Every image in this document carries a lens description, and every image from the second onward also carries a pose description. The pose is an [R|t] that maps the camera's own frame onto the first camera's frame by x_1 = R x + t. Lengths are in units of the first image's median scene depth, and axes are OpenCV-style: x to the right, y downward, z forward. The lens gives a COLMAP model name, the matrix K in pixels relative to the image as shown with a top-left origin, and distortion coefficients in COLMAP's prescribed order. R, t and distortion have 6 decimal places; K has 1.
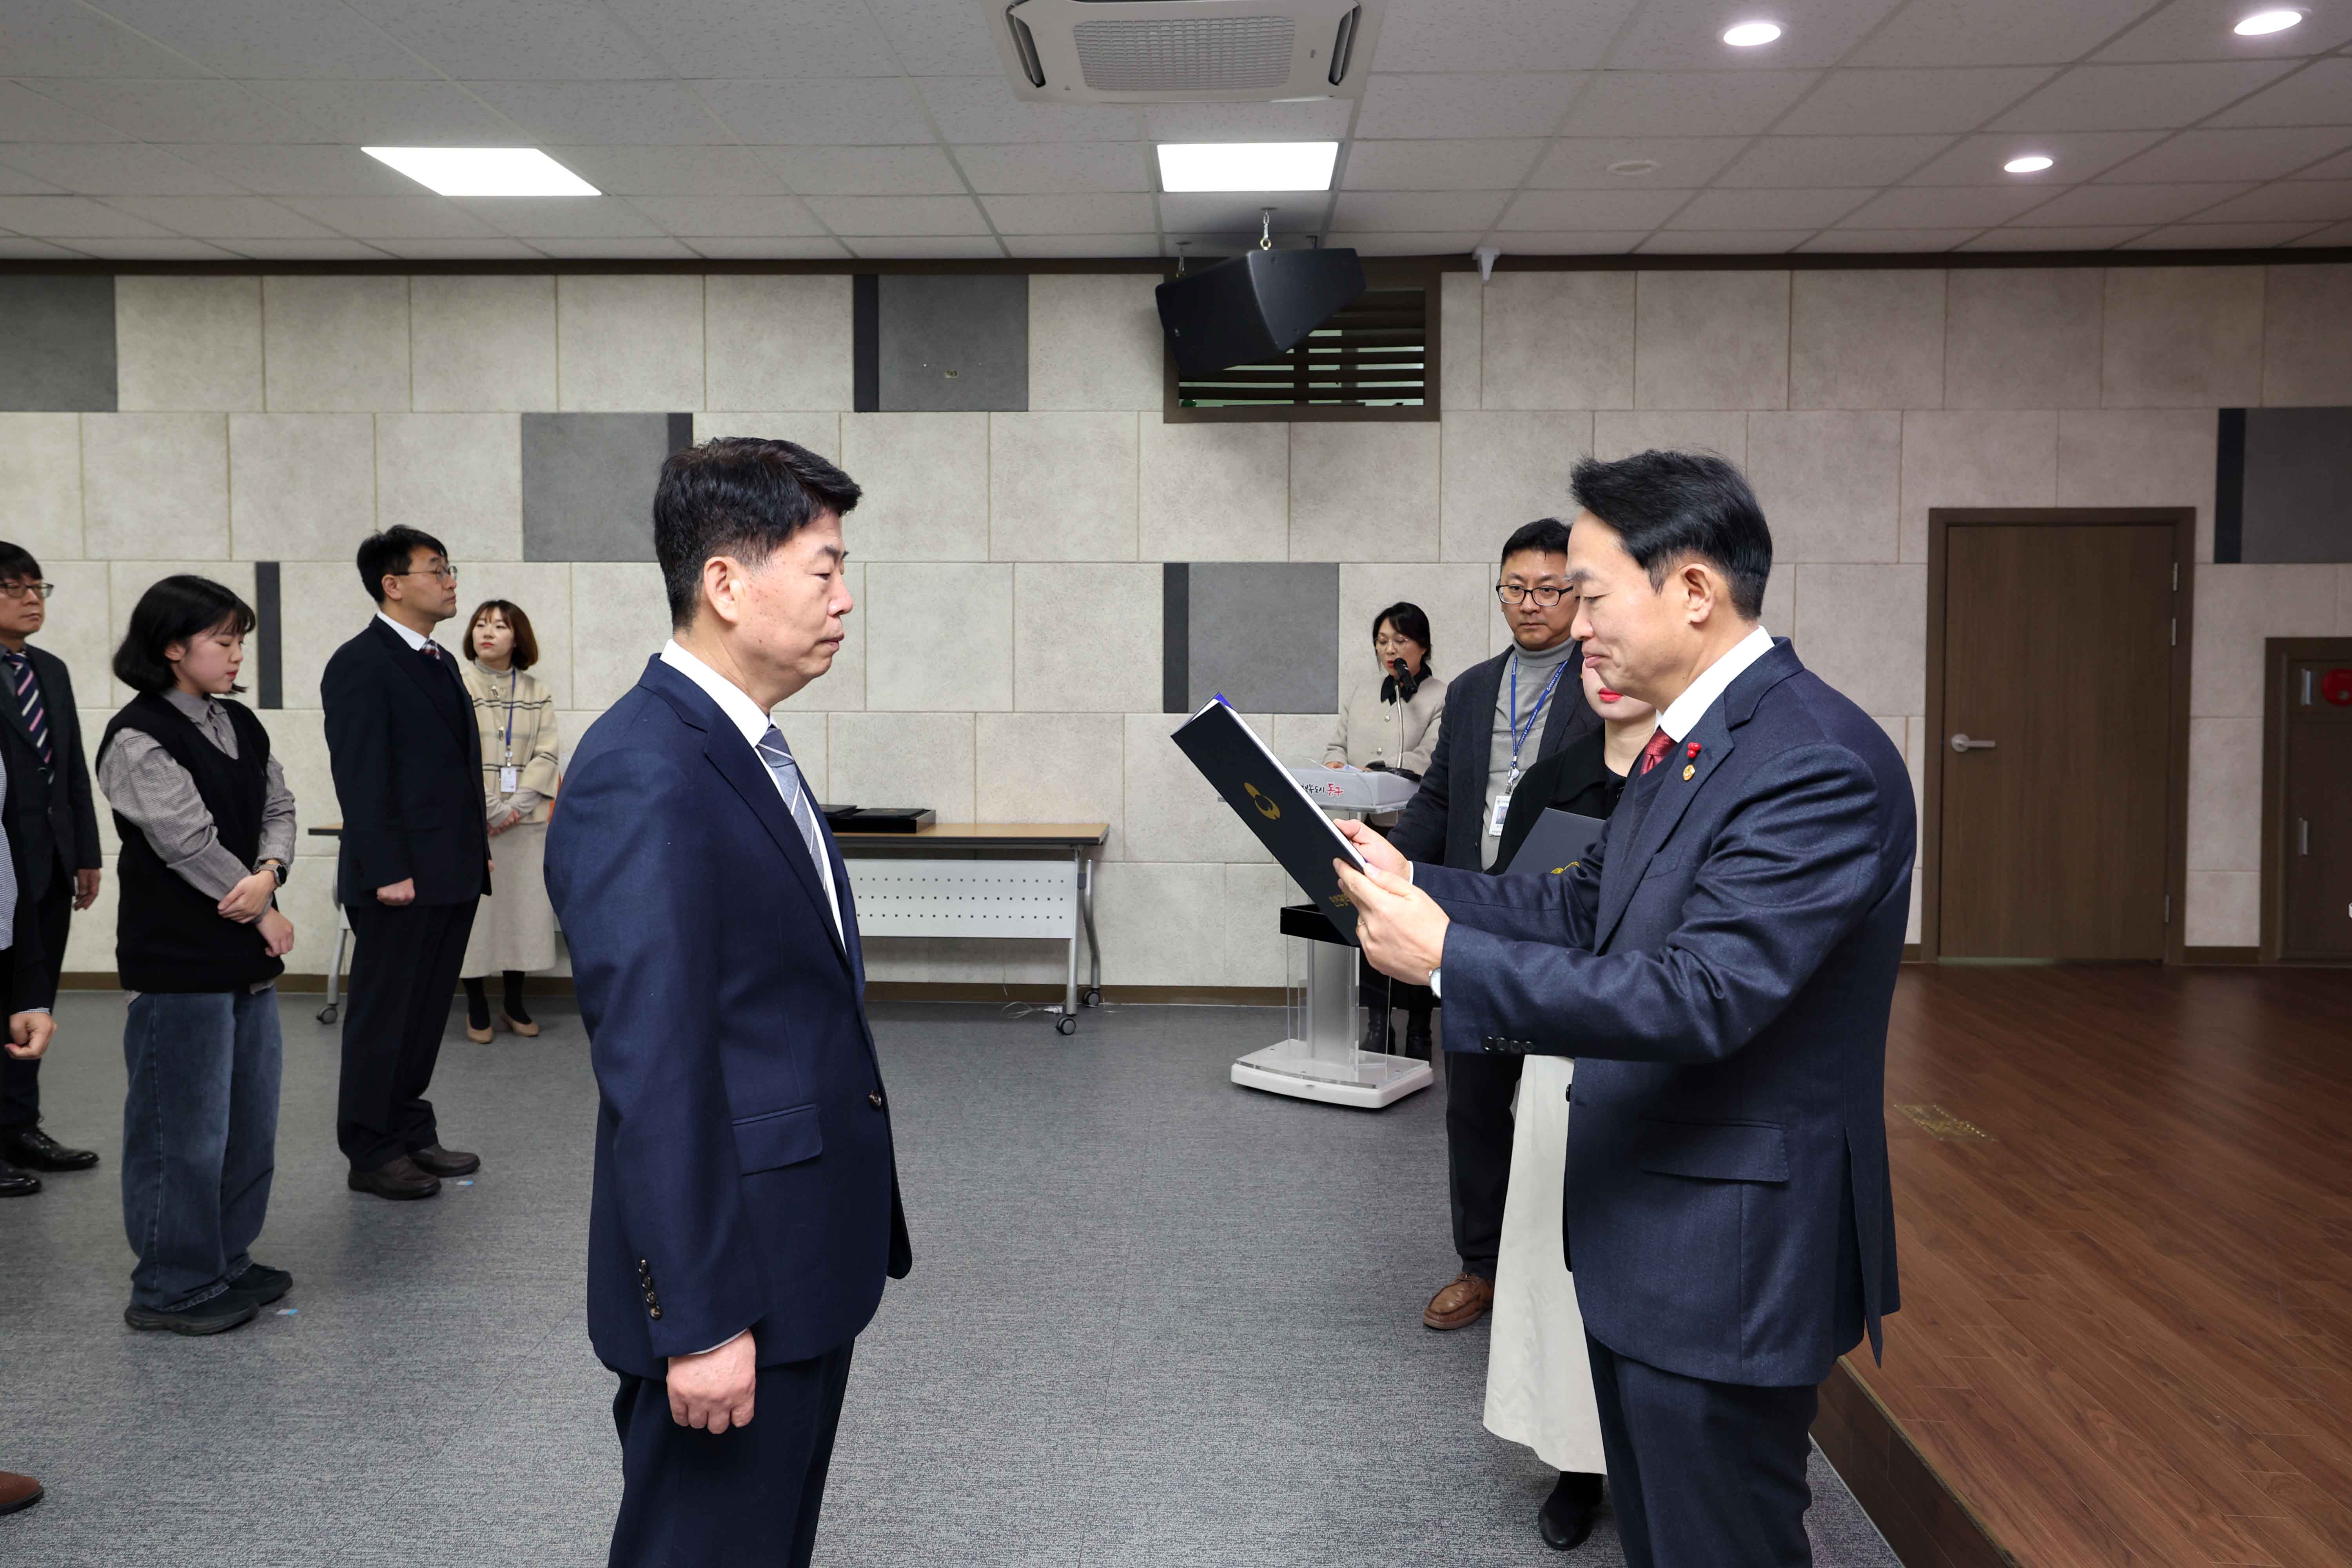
lens RADIAL K [[1756.5, 0, 1188.7], [0, 1756.5, 692.7], [0, 0, 1]] dist [-0.003007, 0.045458]
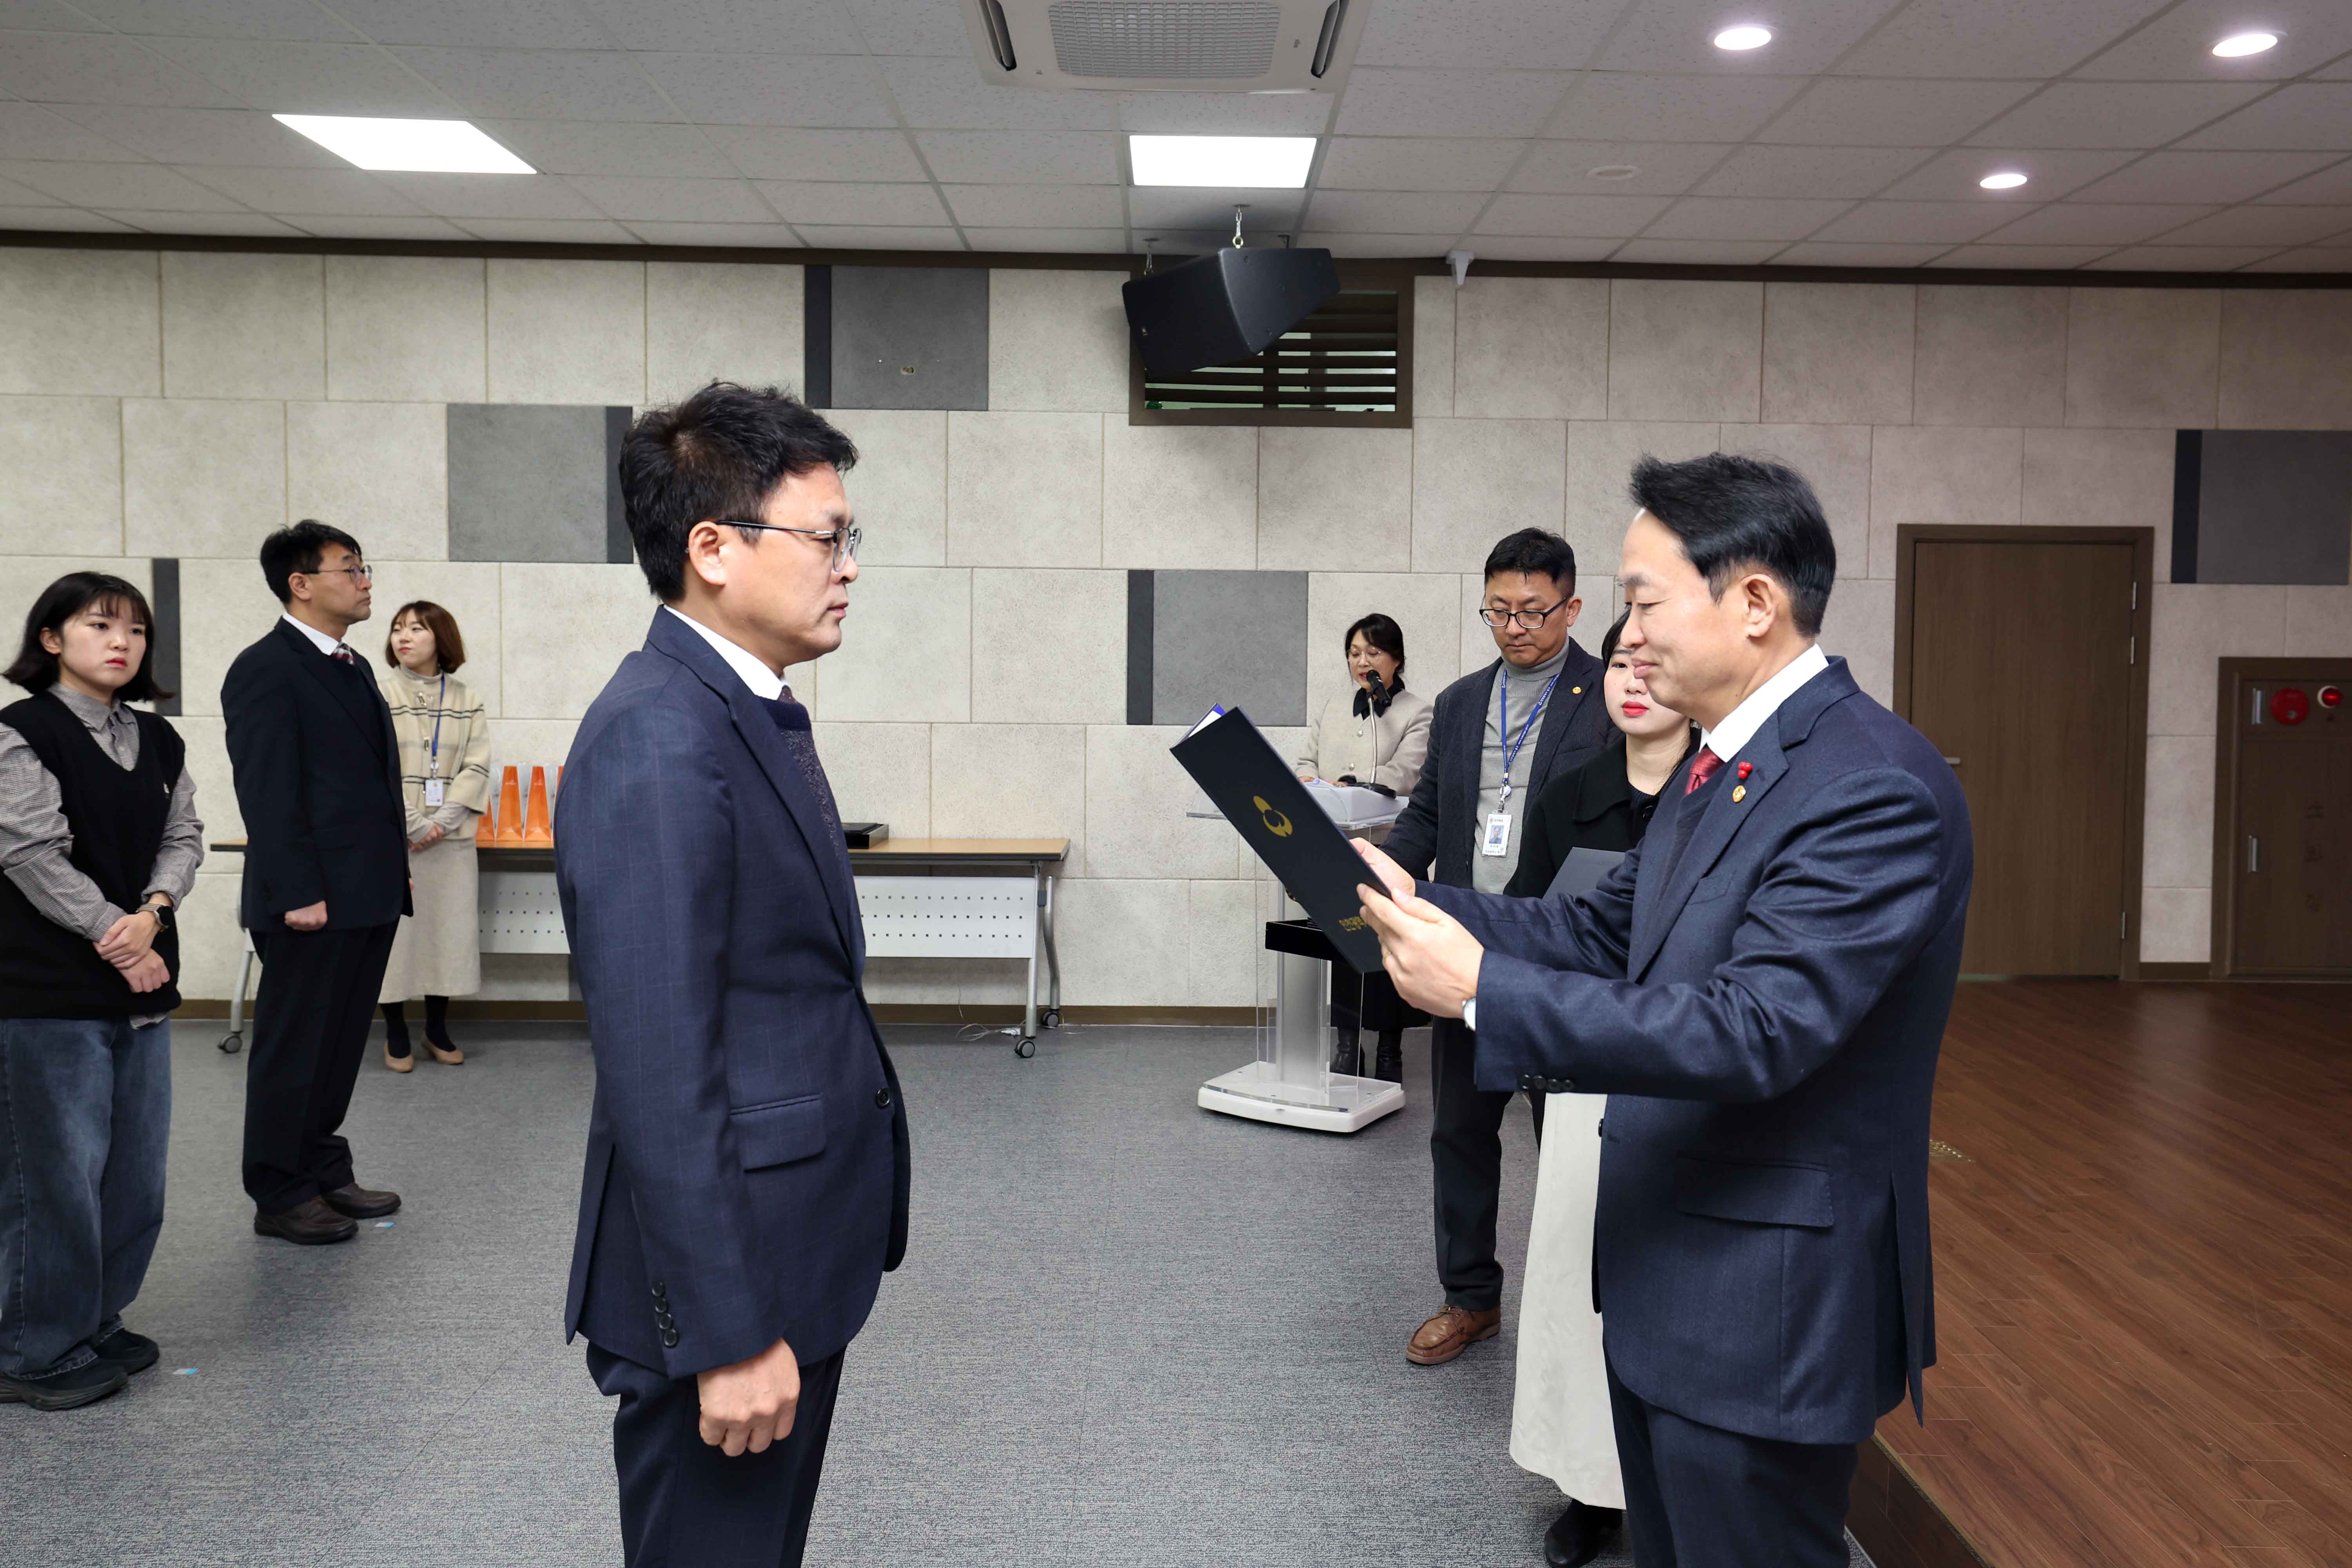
lens RADIAL K [[1778.4, 0, 1252.5], [0, 1778.4, 707.7], [0, 0, 1]] dist [-0.006836, 0.048362]
pose [[0.997770, 0.005869, 0.066490, -0.011432], [-0.006076, 0.999977, 0.002912, -0.001343], [-0.066472, -0.003310, 0.997783, 0.018192]]
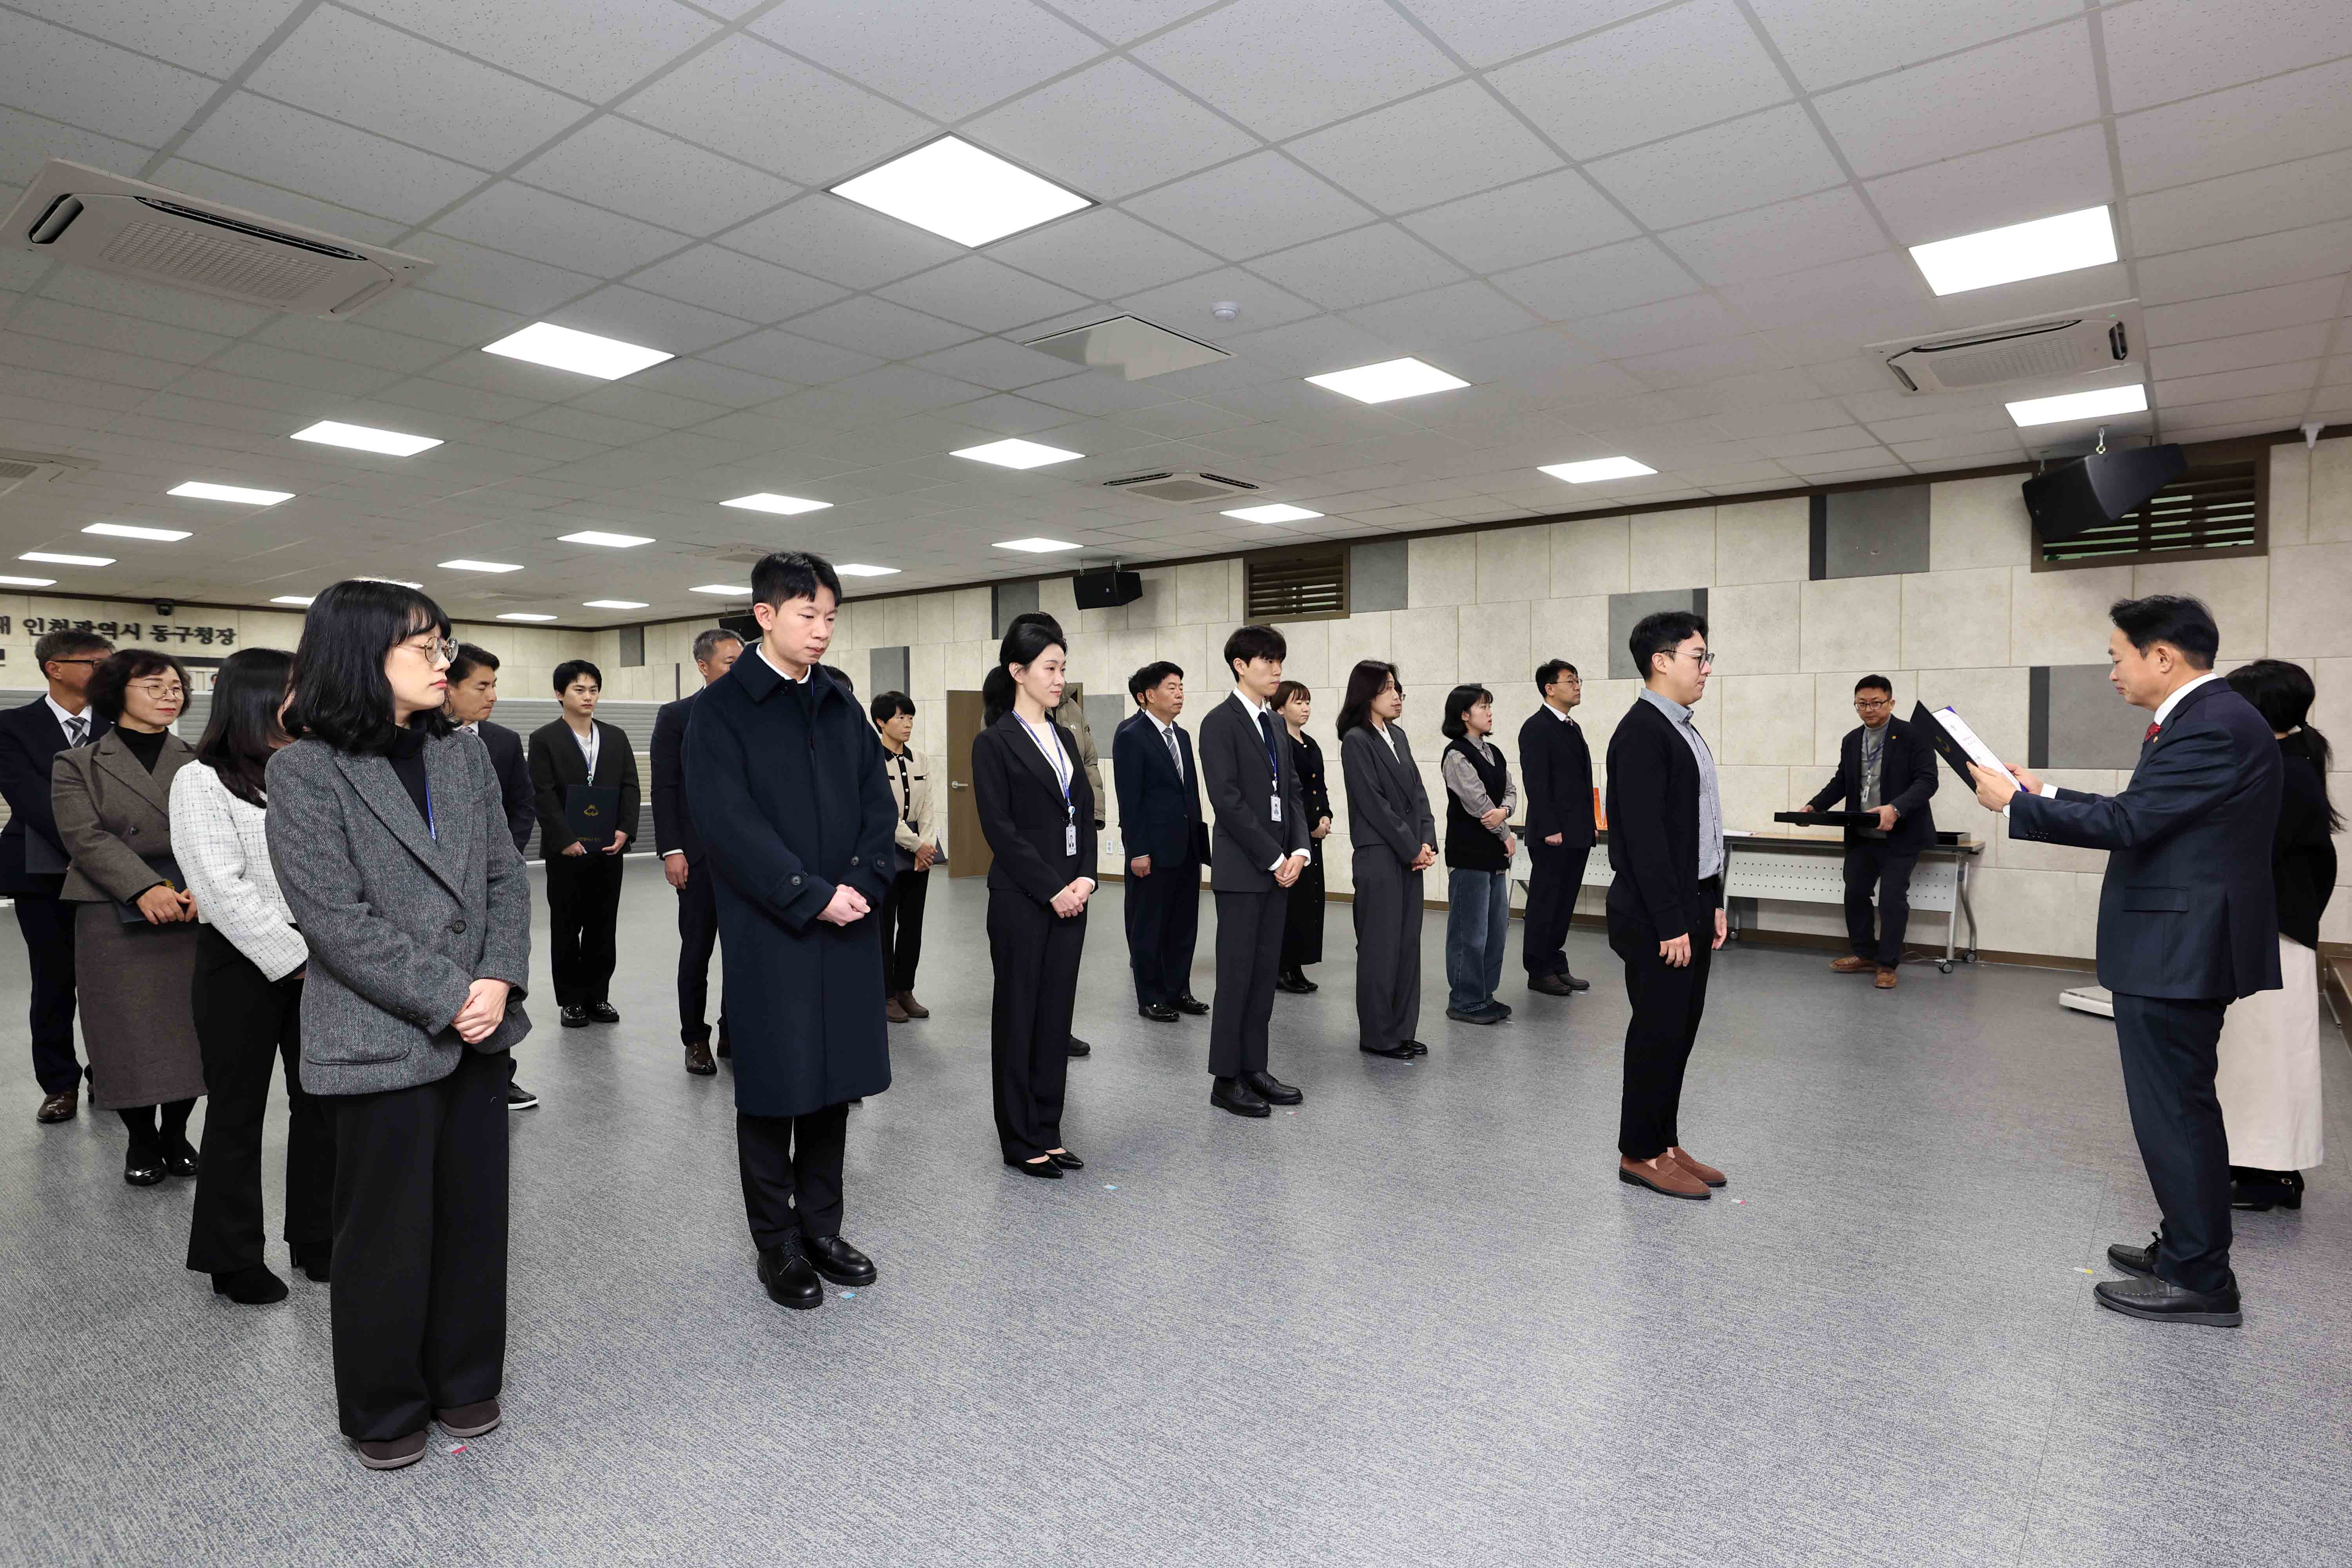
lens RADIAL K [[1340.0, 0, 1176.0], [0, 1340.0, 784.0], [0, 0, 1]] dist [-0.072490, 0.043926]
pose [[0.791371, 0.014558, -0.611163, 0.099464], [-0.016730, 0.999858, 0.002154, 0.037176], [0.611107, 0.008520, 0.791502, -0.337724]]
